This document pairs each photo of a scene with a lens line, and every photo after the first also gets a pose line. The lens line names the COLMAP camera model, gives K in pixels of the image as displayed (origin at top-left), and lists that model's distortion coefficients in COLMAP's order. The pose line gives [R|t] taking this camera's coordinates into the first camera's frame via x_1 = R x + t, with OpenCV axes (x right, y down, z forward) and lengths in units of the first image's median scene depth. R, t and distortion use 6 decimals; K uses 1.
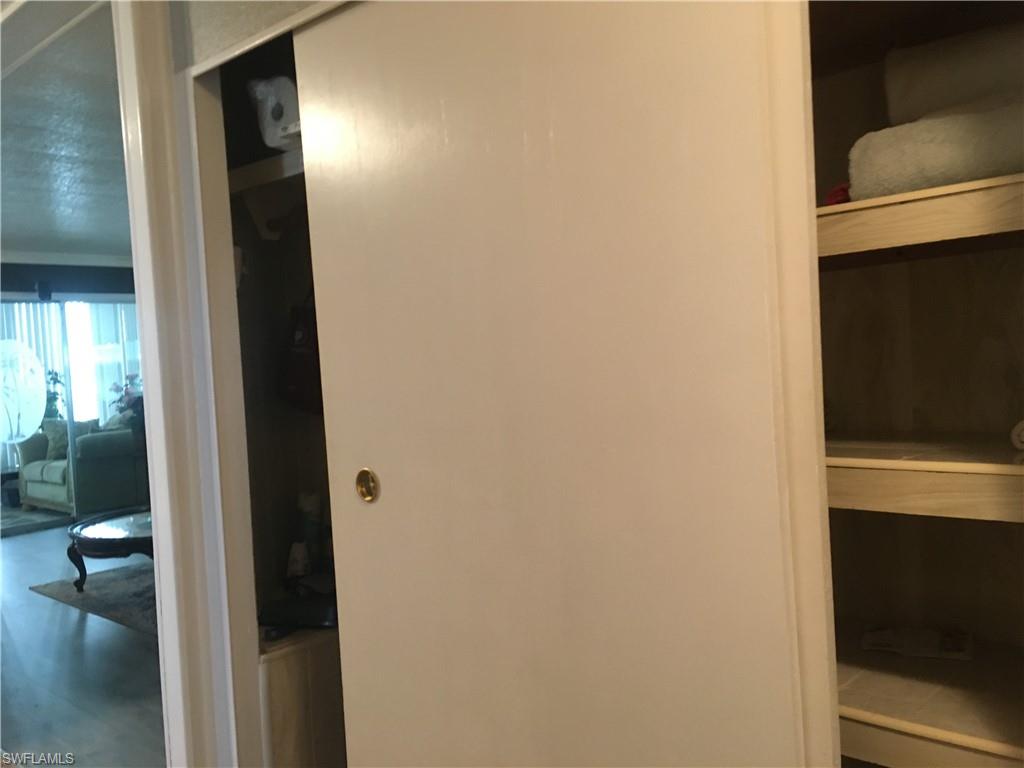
lens RADIAL K [[869.5, 0, 515.2], [0, 869.5, 389.6], [0, 0, 1]] dist [0.063348, -0.090996]
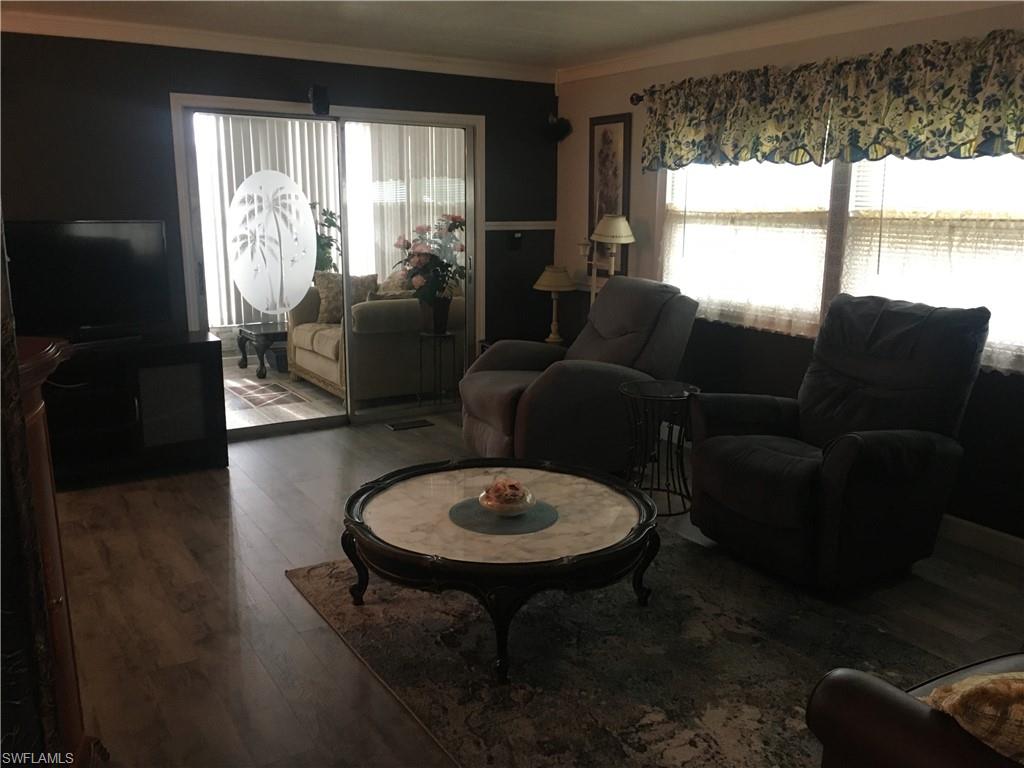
lens RADIAL K [[869.5, 0, 515.2], [0, 869.5, 389.6], [0, 0, 1]] dist [0.063348, -0.090996]
pose [[0.959993, 0.115139, -0.255259, -0.141994], [-0.069596, 0.981057, 0.180785, -0.018911], [0.271239, -0.155787, 0.949821, 0.267722]]
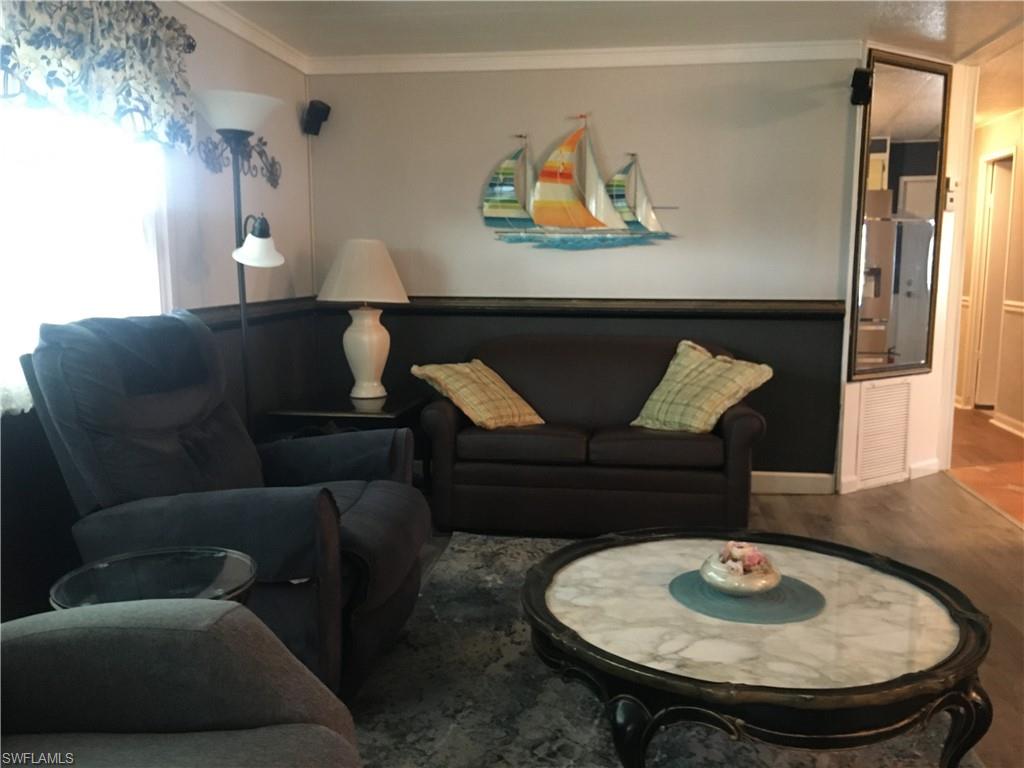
lens RADIAL K [[869.5, 0, 515.2], [0, 869.5, 389.6], [0, 0, 1]] dist [0.063348, -0.090996]
pose [[-0.571458, -0.066389, 0.817942, -0.391661], [0.062551, 0.990299, 0.124080, -0.002289], [-0.818244, 0.122069, -0.561761, 0.770555]]
